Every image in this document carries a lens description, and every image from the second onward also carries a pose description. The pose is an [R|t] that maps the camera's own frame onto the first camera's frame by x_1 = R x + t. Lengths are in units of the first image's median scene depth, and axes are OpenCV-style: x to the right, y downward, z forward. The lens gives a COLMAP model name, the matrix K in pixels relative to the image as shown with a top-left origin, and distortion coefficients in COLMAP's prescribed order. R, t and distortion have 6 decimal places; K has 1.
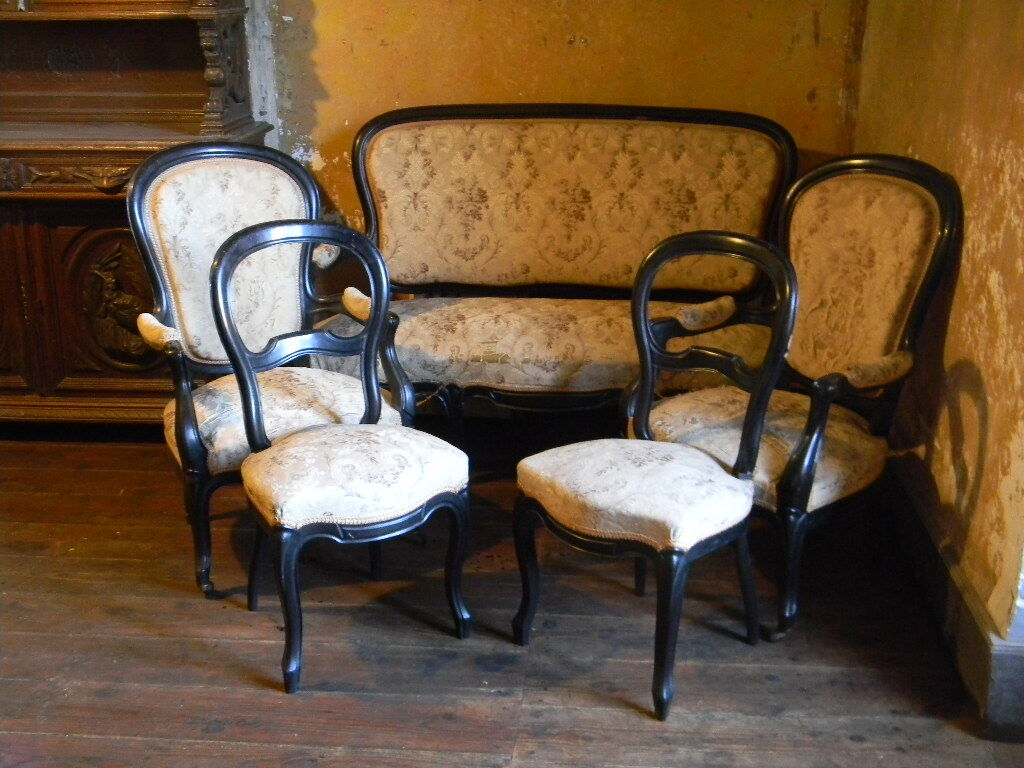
lens RADIAL K [[1238.9, 0, 502.6], [0, 1238.9, 391.3], [0, 0, 1]] dist [-0.007370, 0.000000]
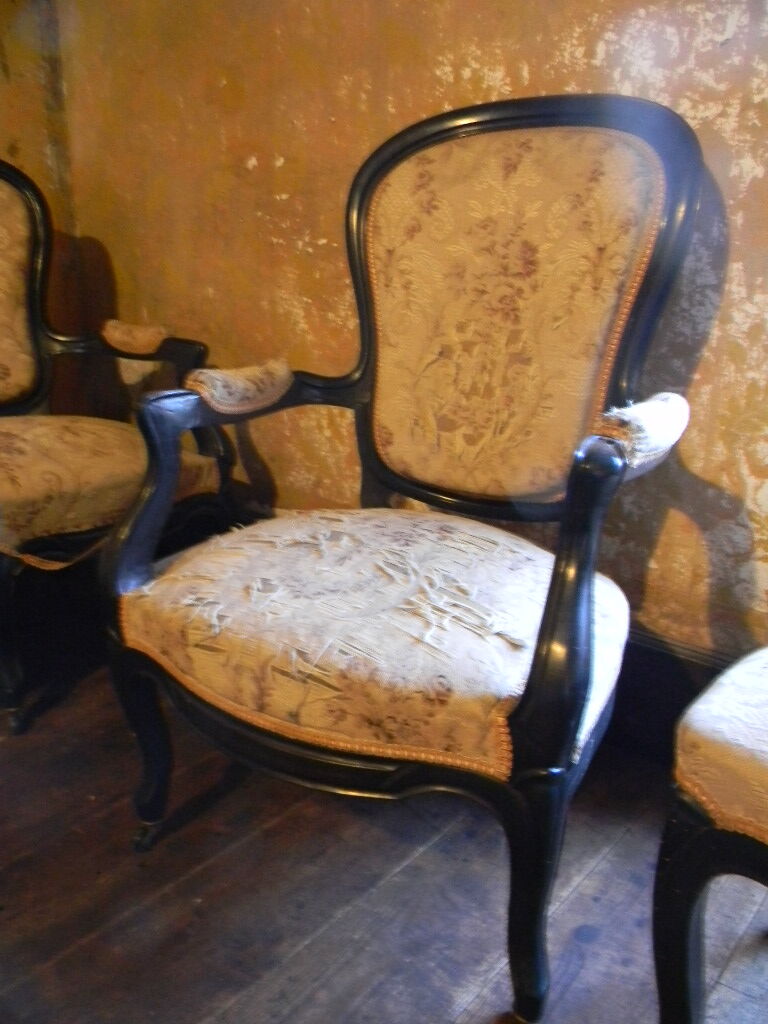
lens RADIAL K [[809.9, 0, 383.7], [0, 809.9, 511.0], [0, 0, 1]] dist [0.003199, -0.022766]
pose [[0.599524, -0.220803, 0.769296, -0.053590], [0.249622, 0.964832, 0.082391, -0.004226], [-0.760434, 0.142638, 0.633557, 0.566931]]
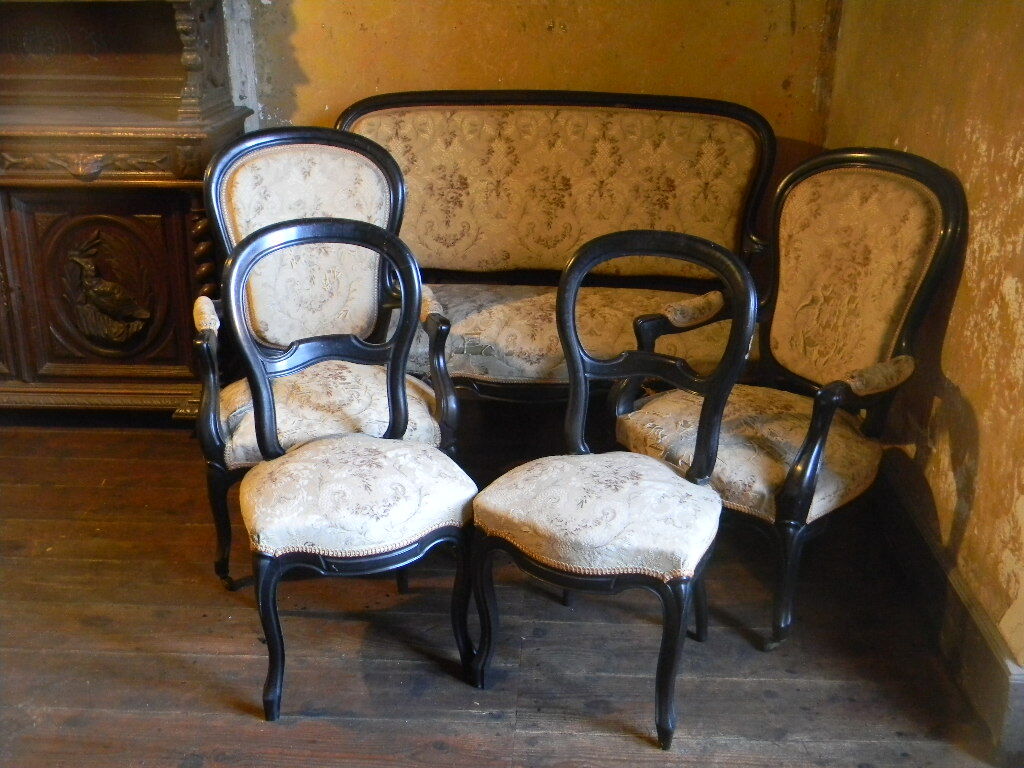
lens RADIAL K [[1075.3, 0, 504.6], [0, 1075.3, 385.7], [0, 0, 1]] dist [-0.007254, 0.000000]
pose [[0.999366, -0.003455, 0.035428, -0.014502], [0.001740, 0.998830, 0.048334, -0.036356], [-0.035554, -0.048242, 0.998203, 0.123527]]
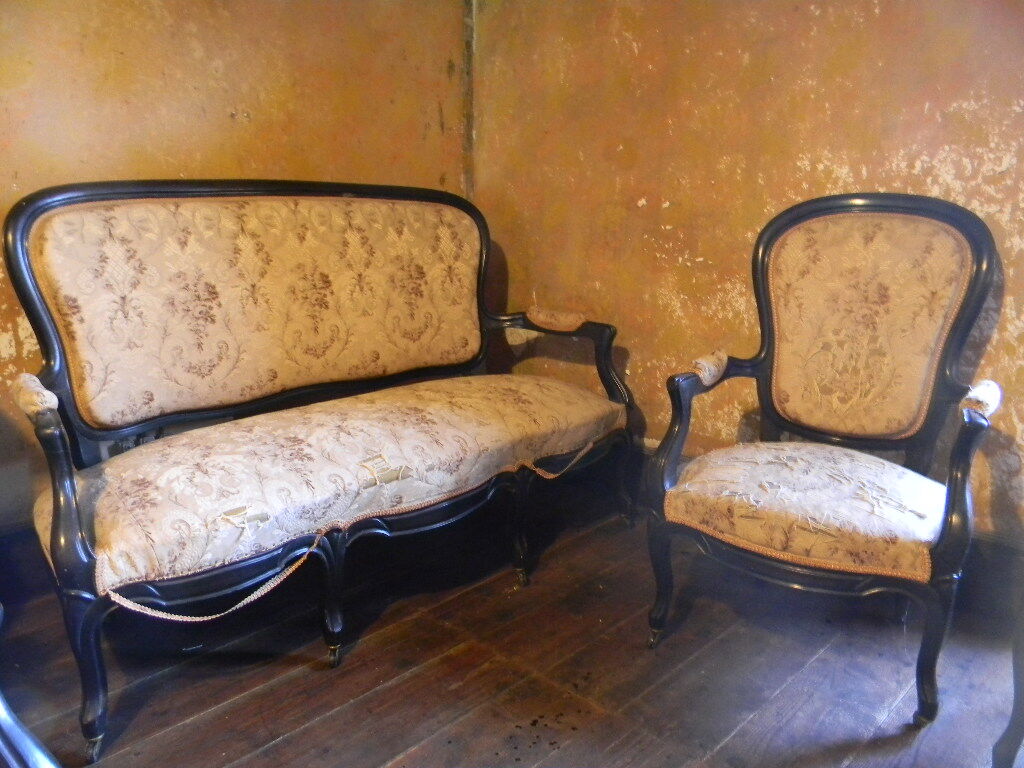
lens RADIAL K [[809.9, 0, 503.4], [0, 809.9, 384.6], [0, 0, 1]] dist [0.003199, -0.022766]
pose [[0.632647, -0.172155, 0.755063, -0.302804], [0.246144, 0.969122, 0.014723, -0.065246], [-0.734283, 0.176539, 0.655487, 0.556098]]
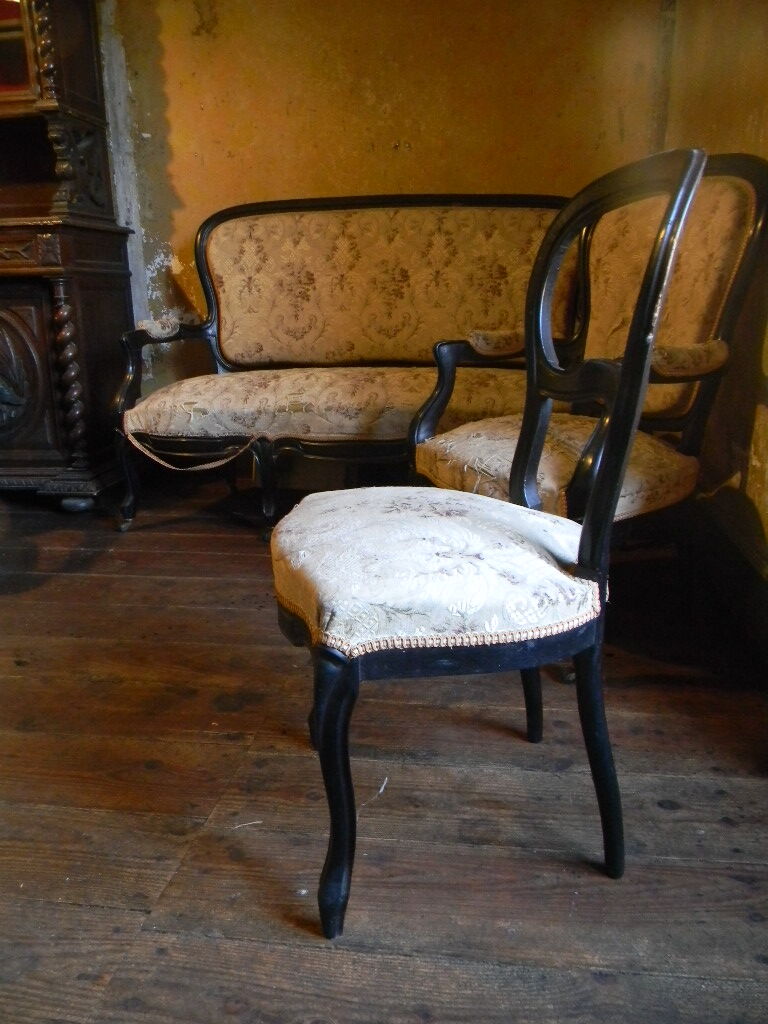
lens RADIAL K [[809.9, 0, 384.2], [0, 809.9, 506.8], [0, 0, 1]] dist [0.003199, -0.022766]
pose [[0.998316, 0.000966, -0.058007, 0.092274], [-0.004175, 0.998465, -0.055236, 0.082727], [0.057865, 0.055385, 0.996787, 0.316903]]
